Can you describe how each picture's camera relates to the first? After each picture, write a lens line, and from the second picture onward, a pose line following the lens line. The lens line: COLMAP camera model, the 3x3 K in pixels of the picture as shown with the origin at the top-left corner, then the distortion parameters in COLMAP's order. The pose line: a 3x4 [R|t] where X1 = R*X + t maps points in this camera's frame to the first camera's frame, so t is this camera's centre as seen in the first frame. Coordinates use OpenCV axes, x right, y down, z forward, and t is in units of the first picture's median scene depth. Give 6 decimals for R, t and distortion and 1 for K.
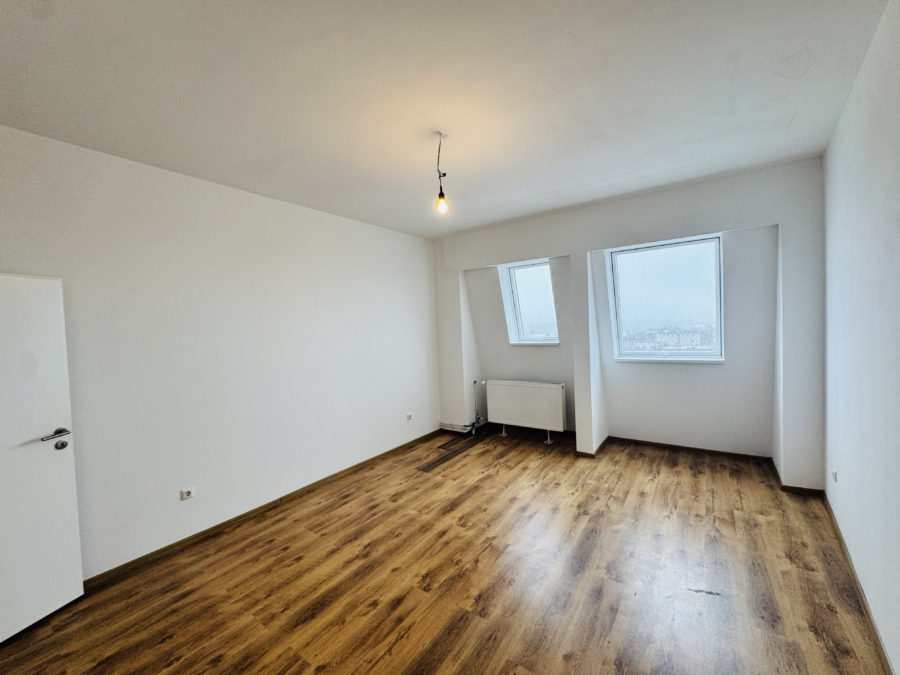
lens RADIAL K [[362.8, 0, 456.5], [0, 362.8, 334.1], [0, 0, 1]] dist [-0.002407, 0.000597]
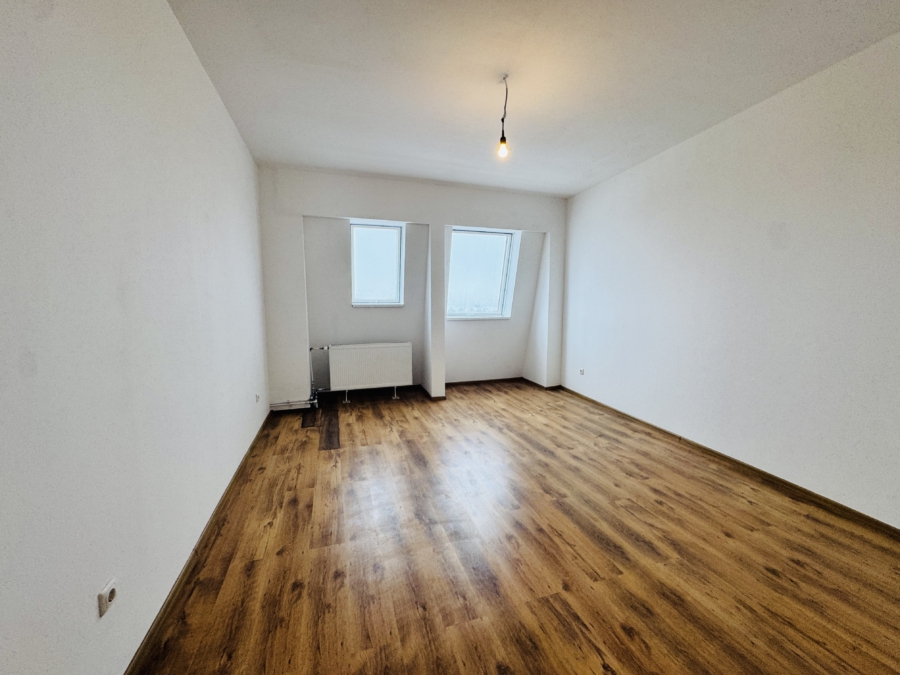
lens RADIAL K [[362.8, 0, 446.8], [0, 362.8, 336.4], [0, 0, 1]] dist [-0.002407, 0.000597]
pose [[0.583269, -0.034665, 0.811539, -0.631400], [-0.004269, 0.998944, 0.045739, 0.085452], [-0.812268, -0.030142, 0.582506, 0.327461]]
